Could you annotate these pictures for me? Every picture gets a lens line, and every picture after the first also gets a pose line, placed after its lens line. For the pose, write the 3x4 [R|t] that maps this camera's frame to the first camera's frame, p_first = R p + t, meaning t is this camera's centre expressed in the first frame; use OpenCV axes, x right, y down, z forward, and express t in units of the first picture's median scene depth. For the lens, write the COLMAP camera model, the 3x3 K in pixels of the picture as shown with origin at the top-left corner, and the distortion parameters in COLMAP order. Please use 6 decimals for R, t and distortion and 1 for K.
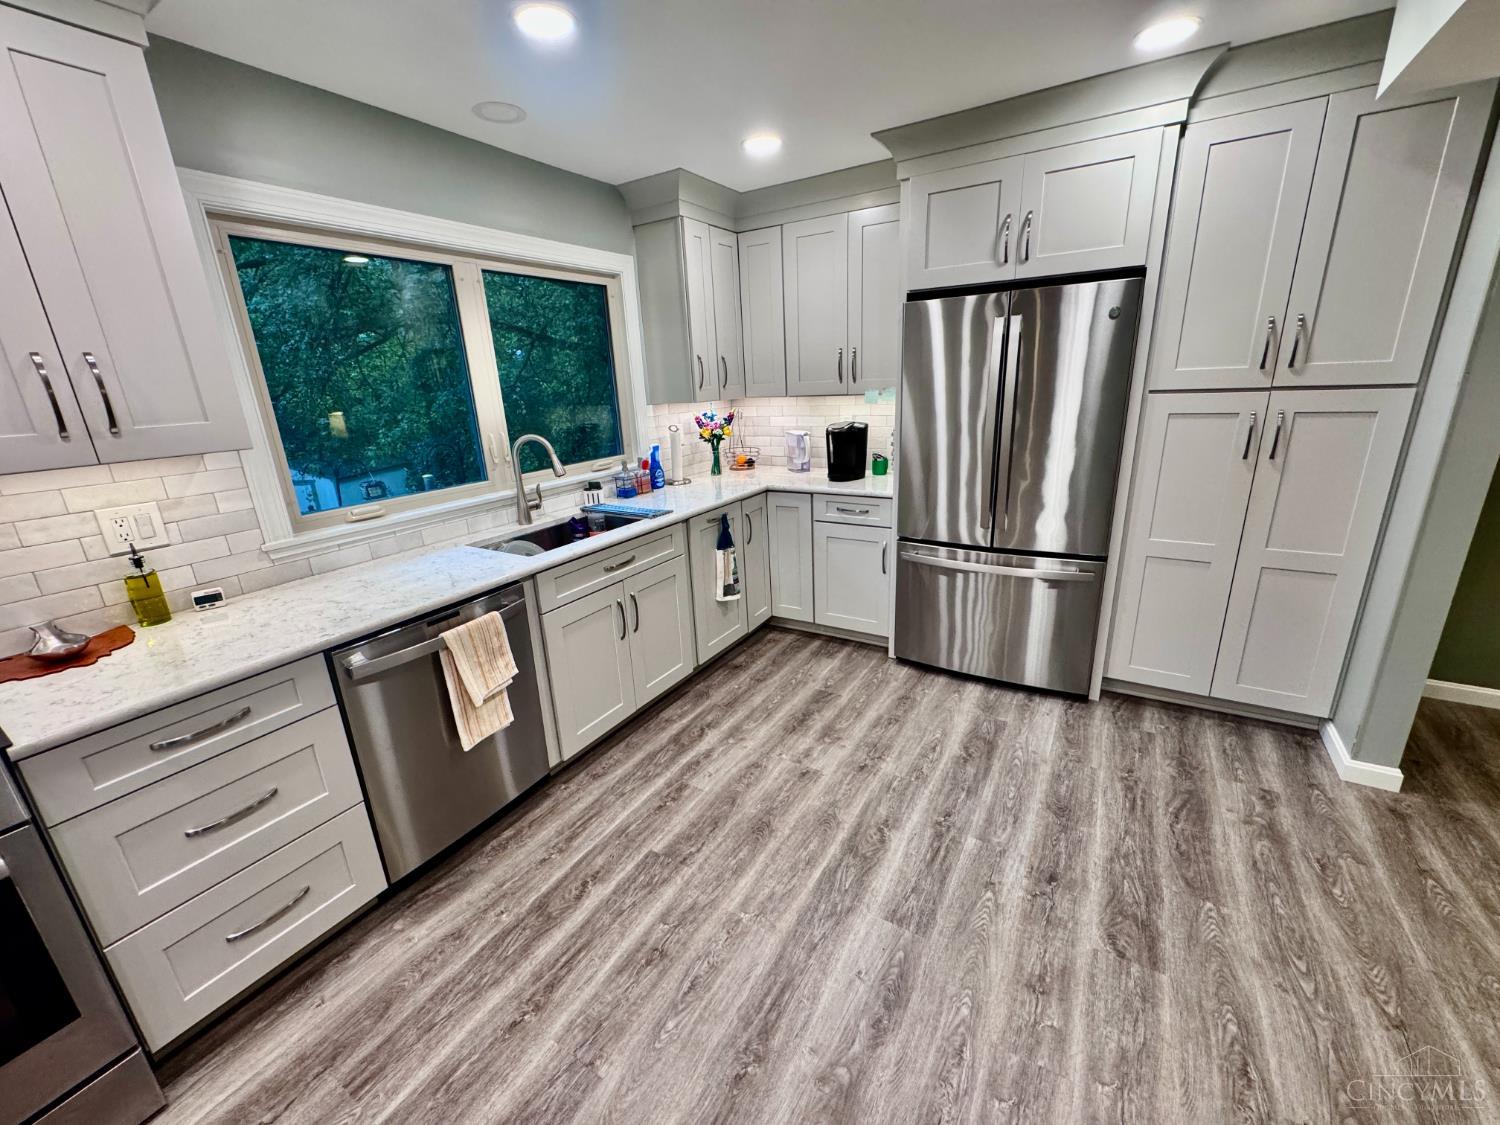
lens RADIAL K [[600.3, 0, 749.0], [0, 600.3, 558.5], [0, 0, 1]] dist [-0.000758, -0.000422]
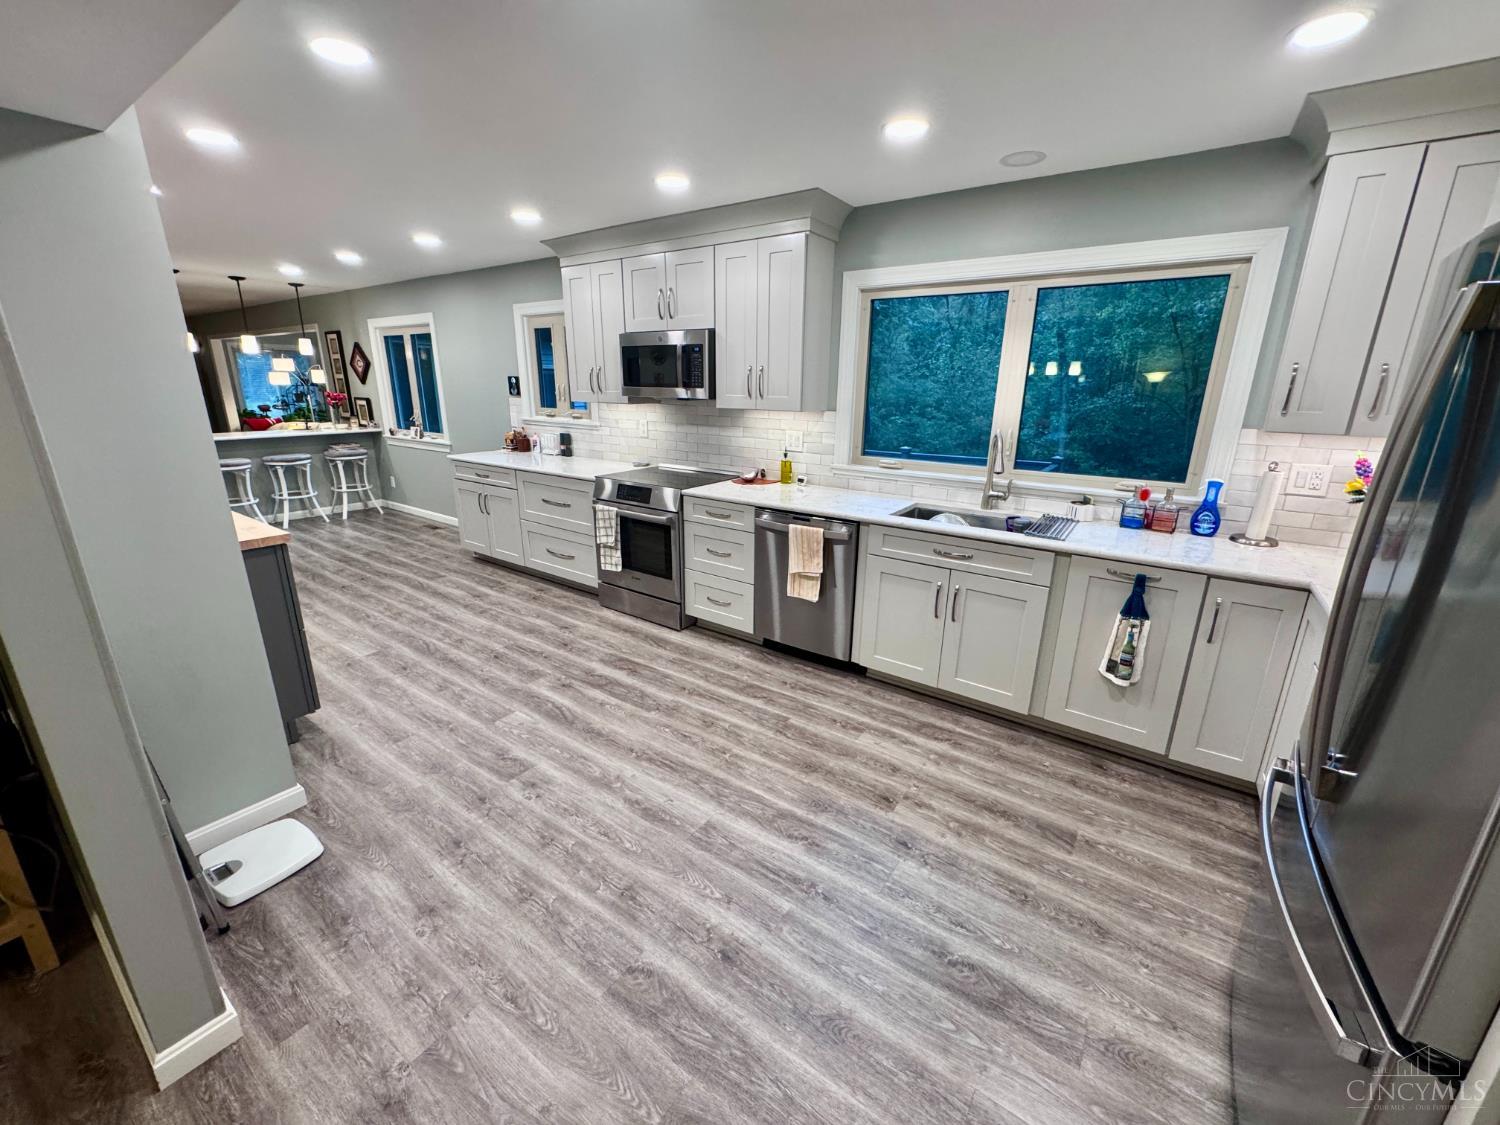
lens RADIAL K [[600.3, 0, 749.0], [0, 600.3, 558.5], [0, 0, 1]] dist [-0.000758, -0.000422]
pose [[-0.067834, 0.327080, -0.942559, 1.002662], [-0.297230, 0.895211, 0.332041, -0.280577], [0.952393, 0.302680, 0.036493, 0.700016]]
